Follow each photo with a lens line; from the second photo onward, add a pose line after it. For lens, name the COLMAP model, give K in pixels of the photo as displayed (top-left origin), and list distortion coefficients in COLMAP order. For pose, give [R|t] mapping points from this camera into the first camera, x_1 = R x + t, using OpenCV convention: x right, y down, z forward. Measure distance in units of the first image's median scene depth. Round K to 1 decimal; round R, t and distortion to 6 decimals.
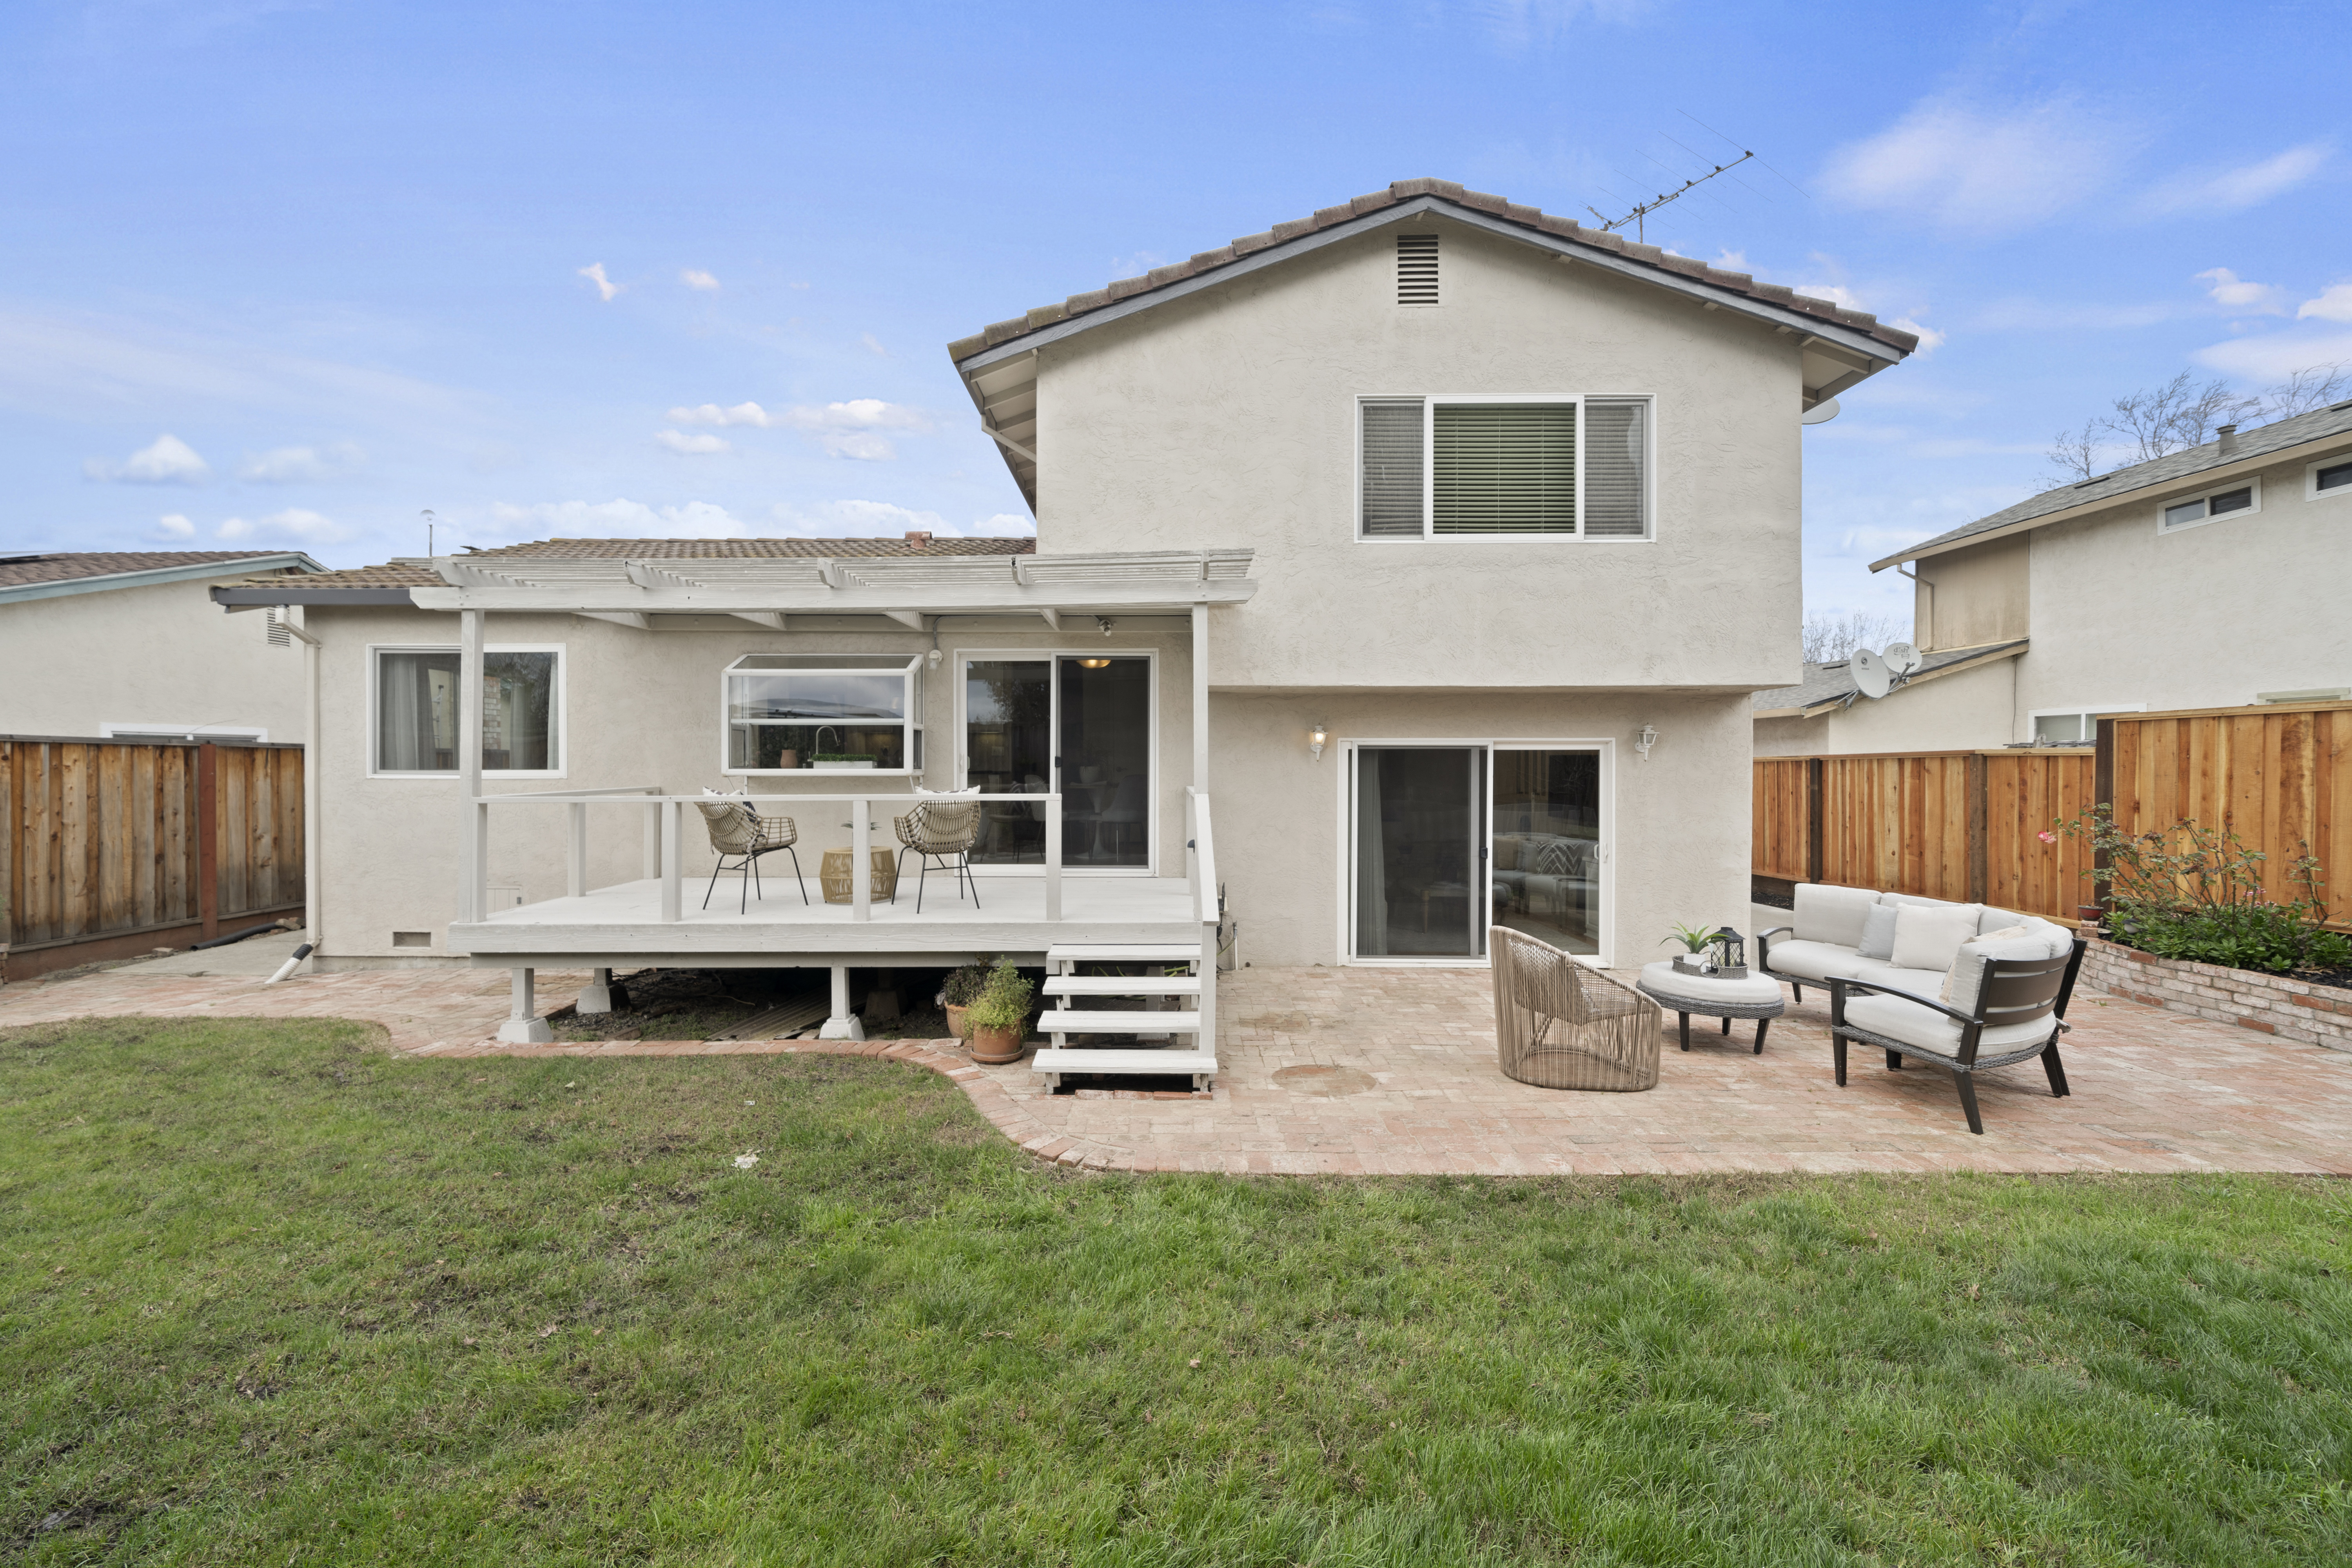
lens RADIAL K [[946.6, 0, 1158.8], [0, 946.6, 784.4], [0, 0, 1]] dist [-0.001325, 0.000333]
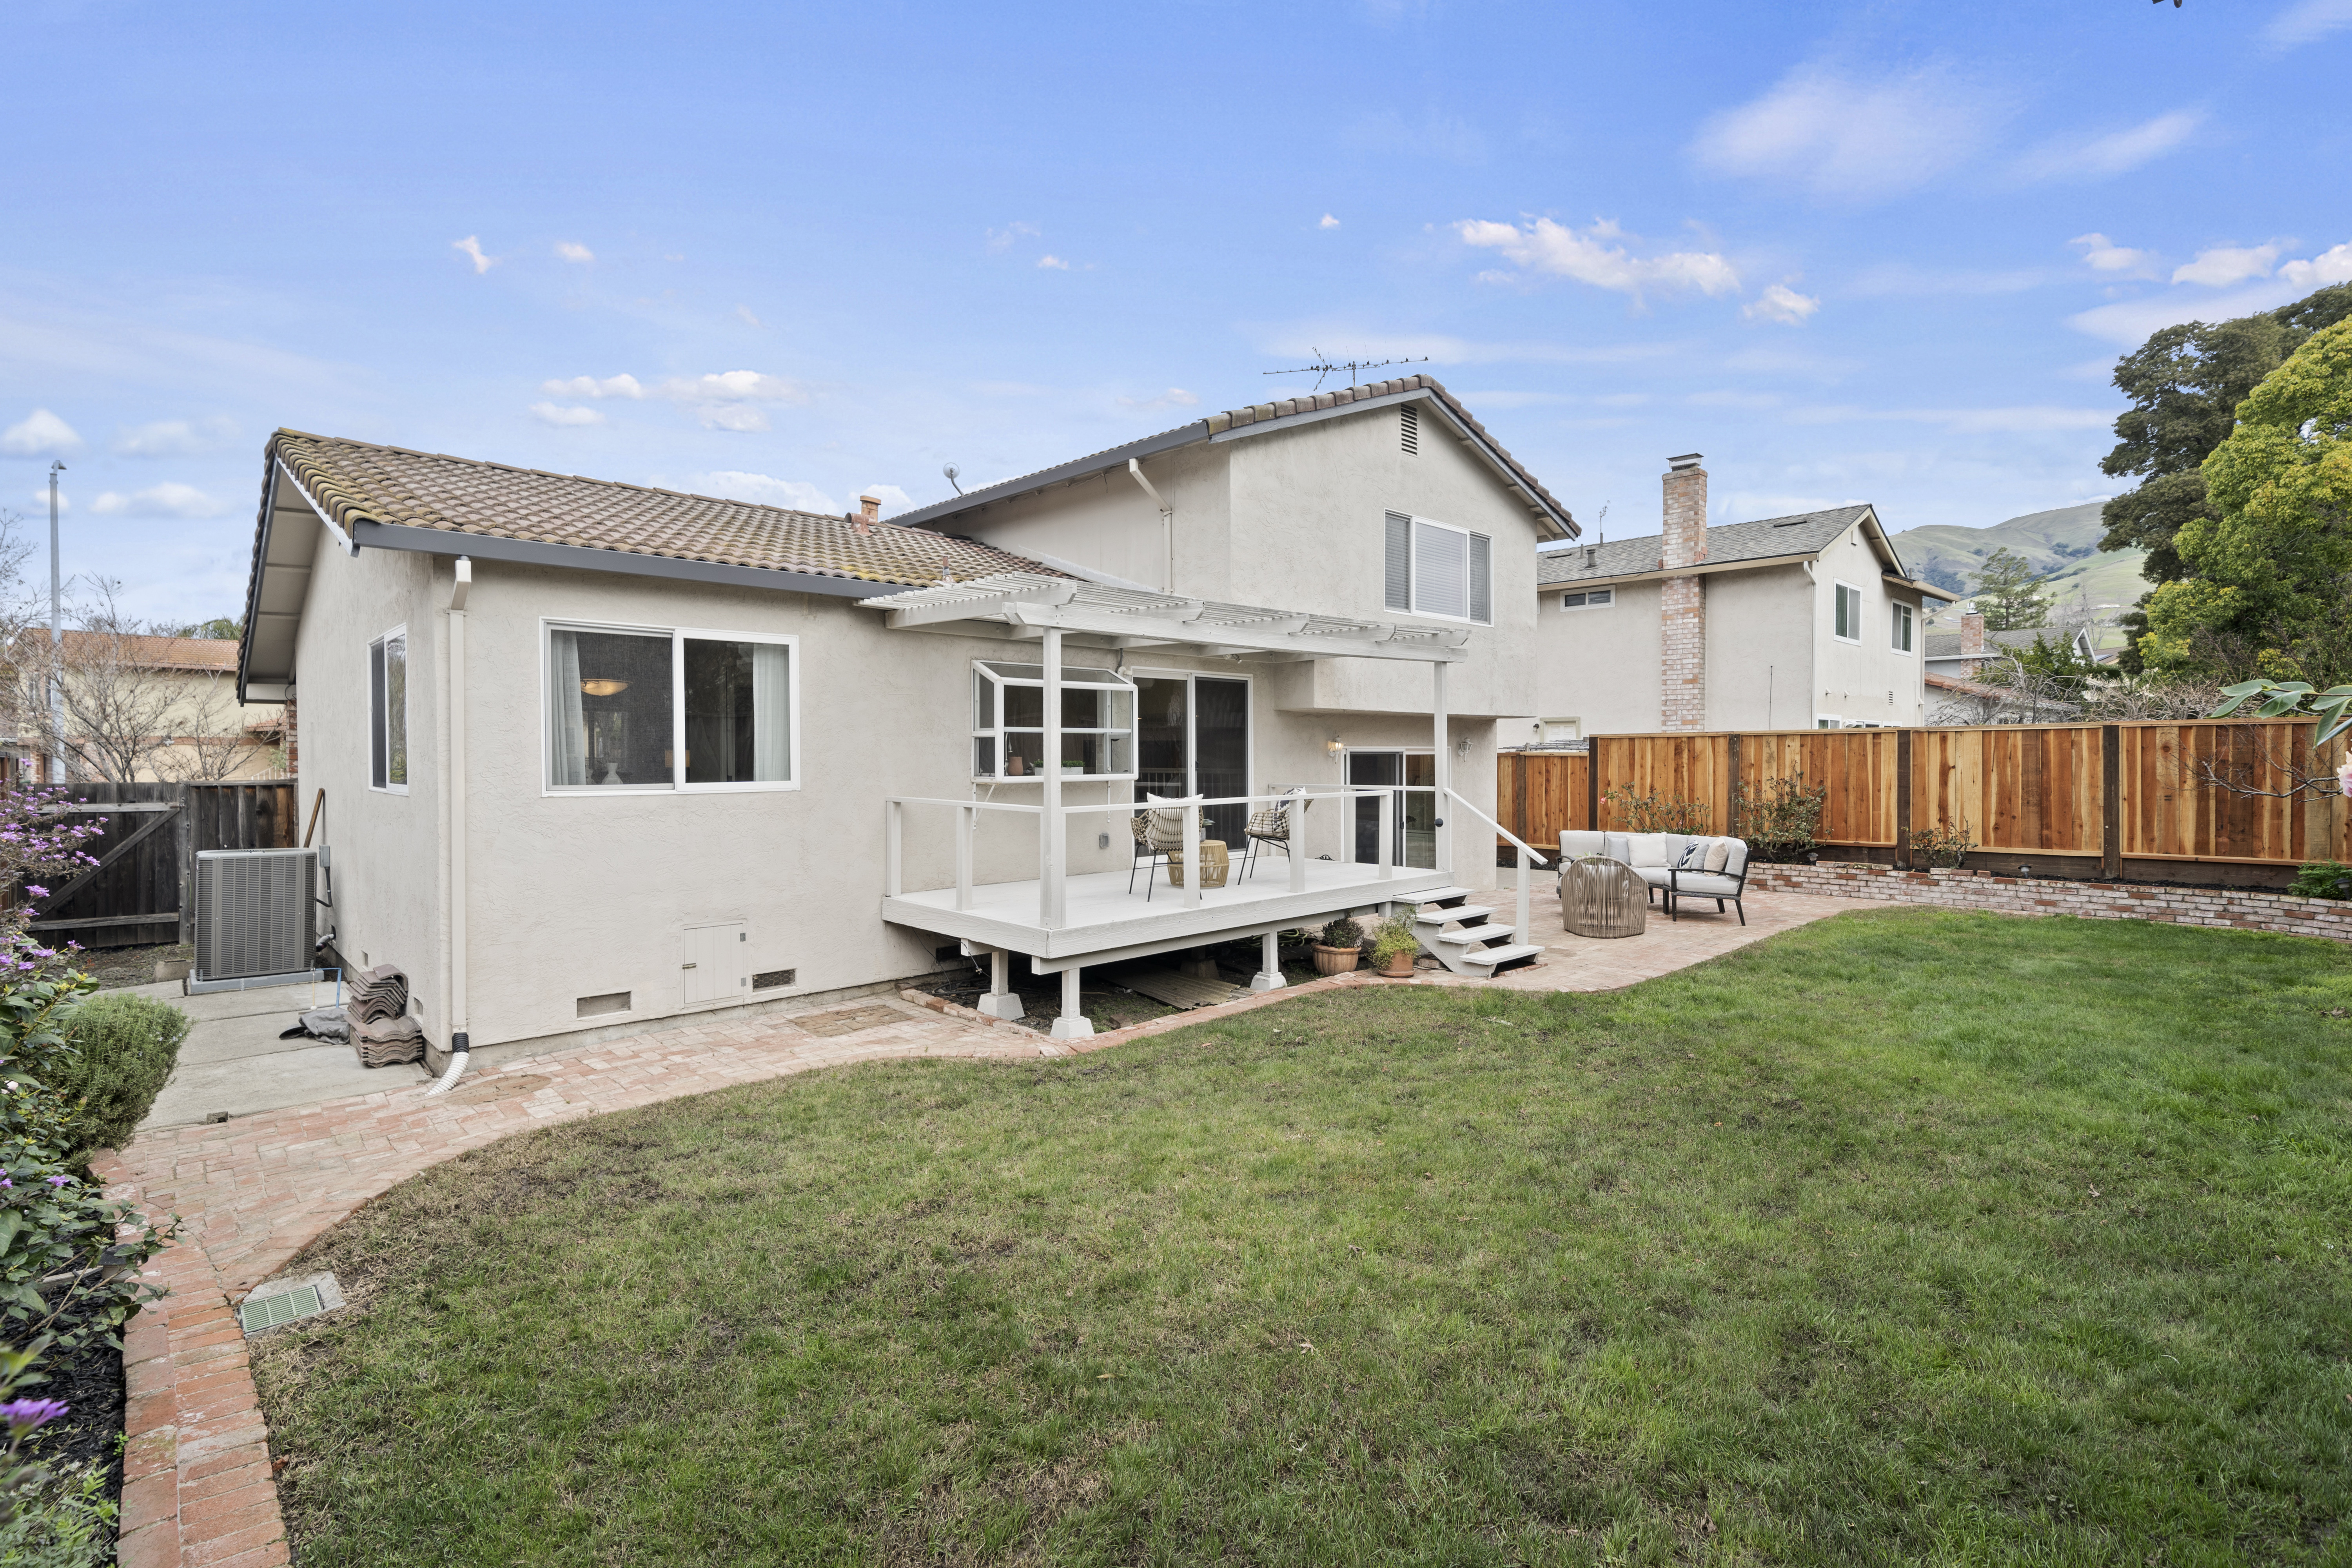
lens RADIAL K [[1085.6, 0, 1172.6], [0, 1085.6, 768.6], [0, 0, 1]] dist [-0.011118, 0.001702]
pose [[0.721375, -0.012226, 0.692437, -1.202560], [0.019128, 0.999814, -0.002274, -0.019873], [-0.692280, 0.014886, 0.721475, 0.043818]]
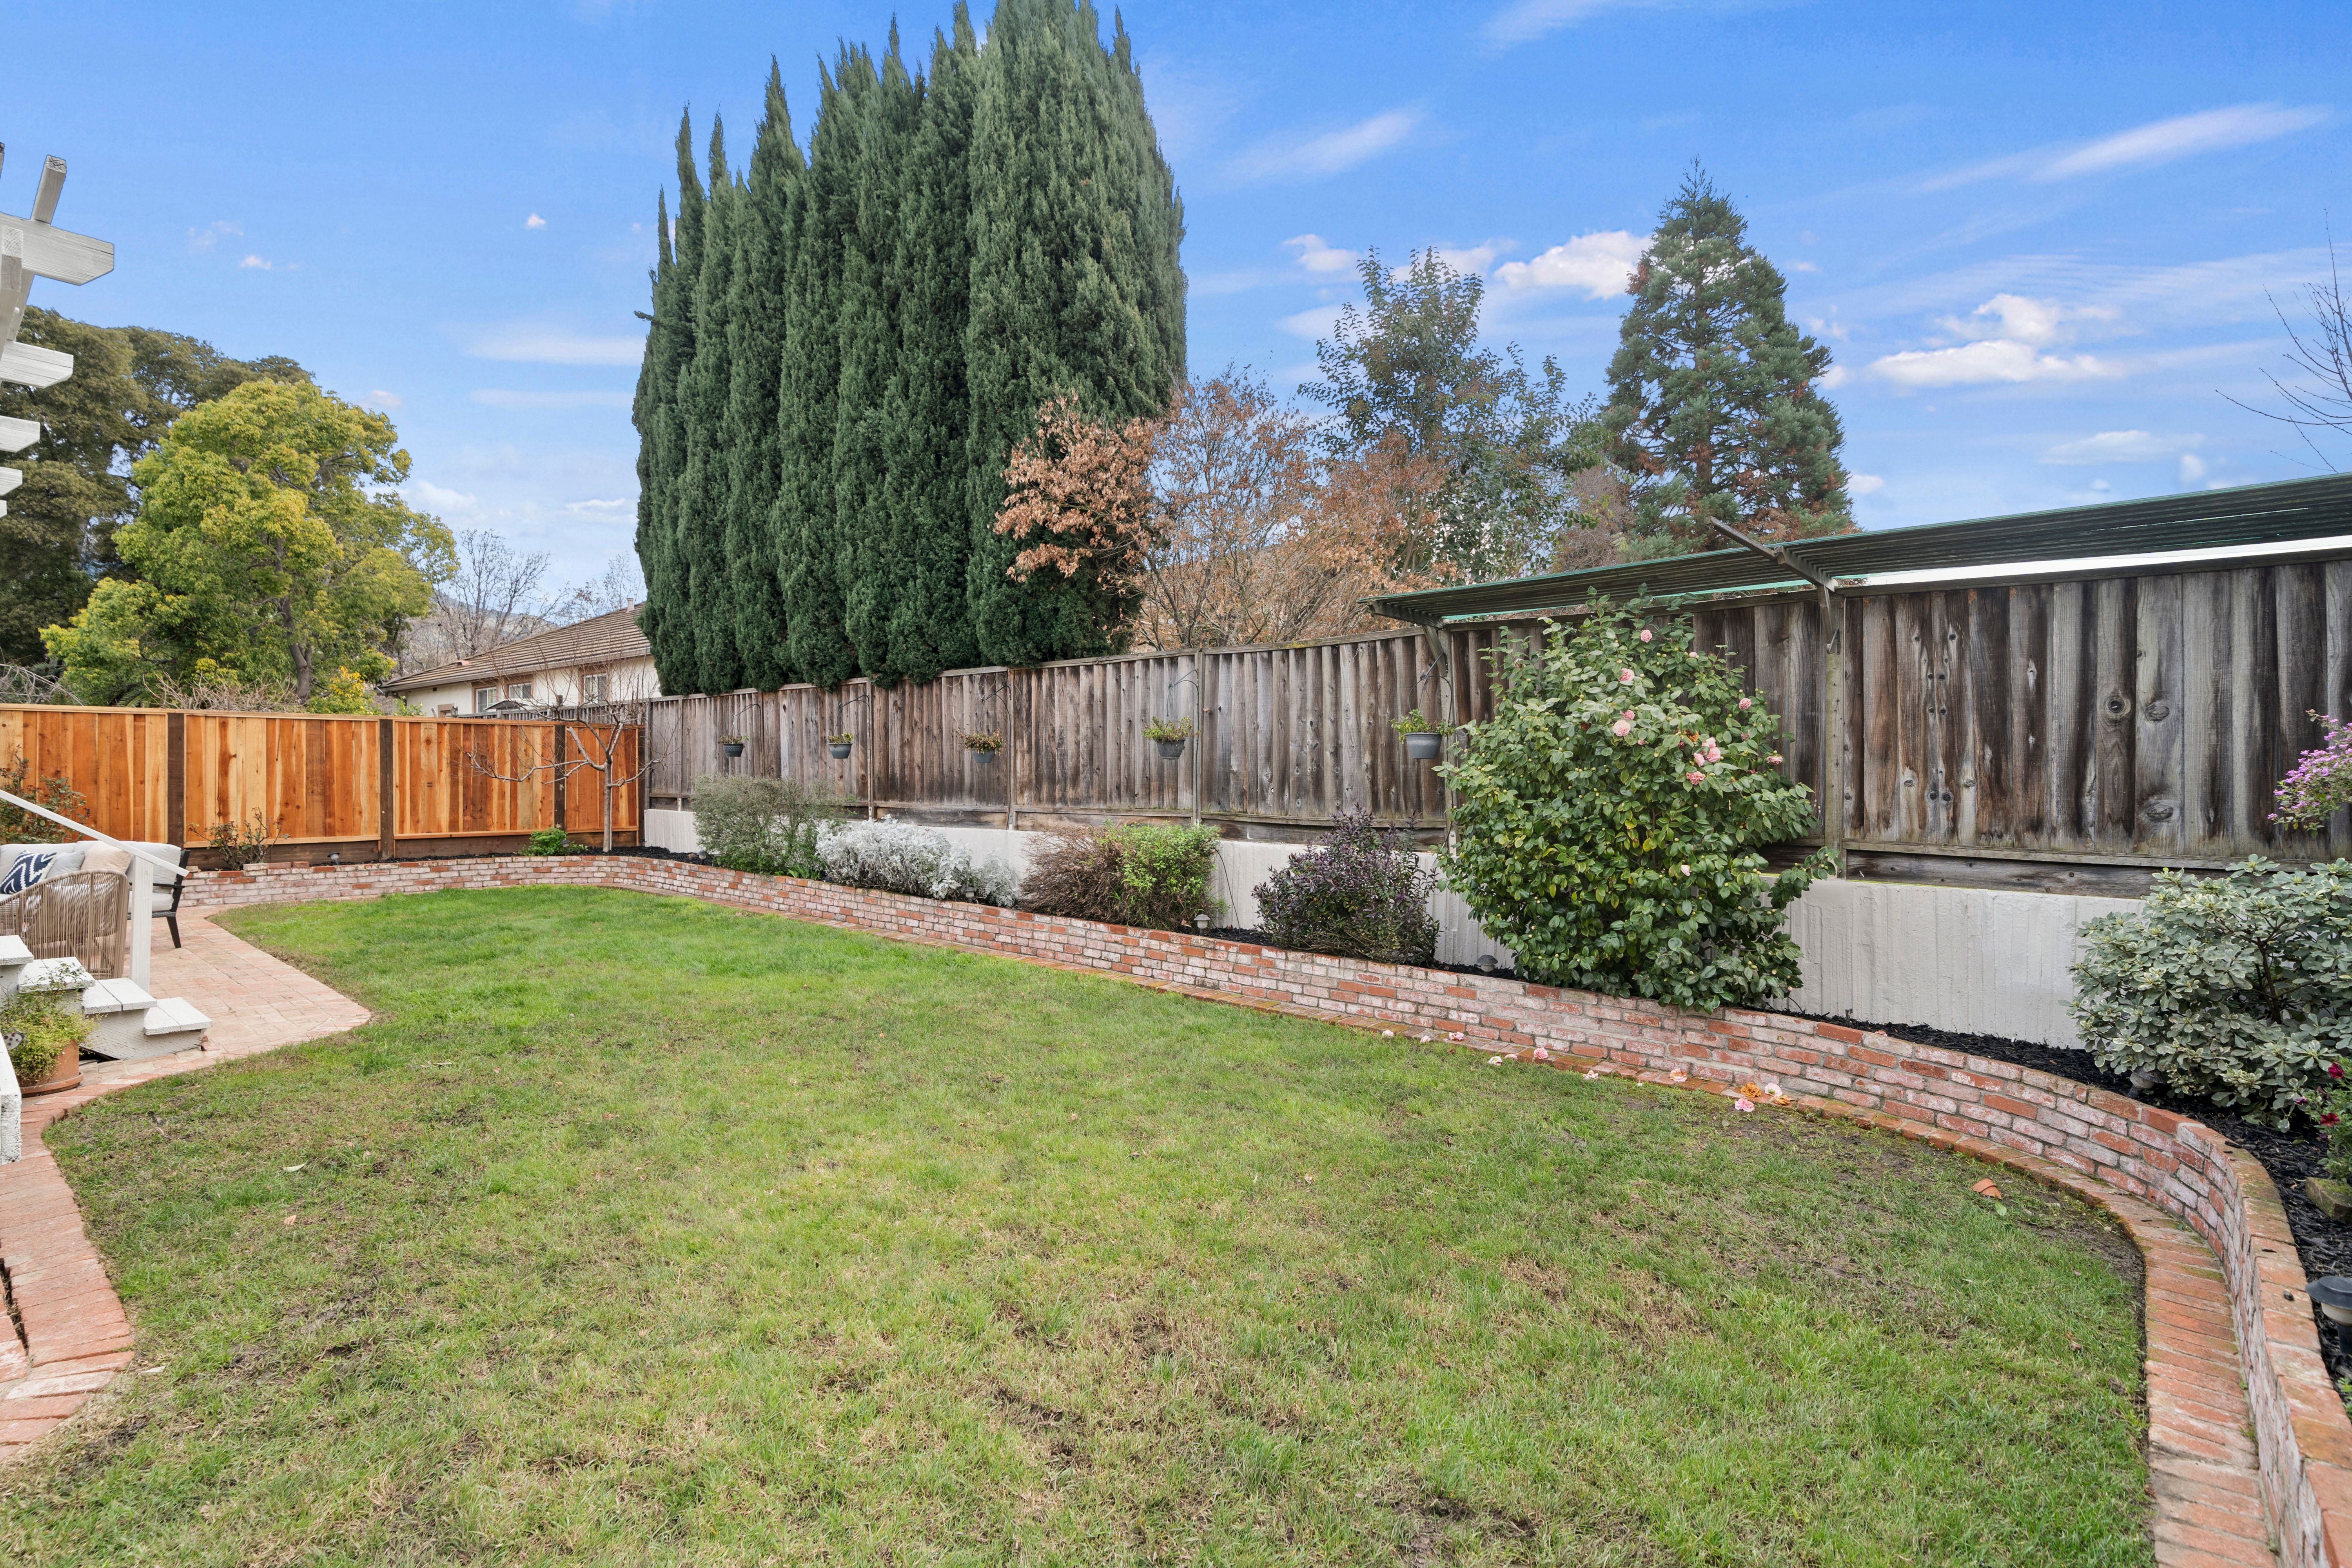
lens RADIAL K [[1085.6, 0, 1132.9], [0, 1085.6, 780.8], [0, 0, 1]] dist [-0.011118, 0.001702]
pose [[-0.759351, -0.012246, 0.650566, -1.148027], [0.003454, 0.999733, 0.022851, 0.005548], [-0.650672, 0.019599, -0.759106, 0.855317]]
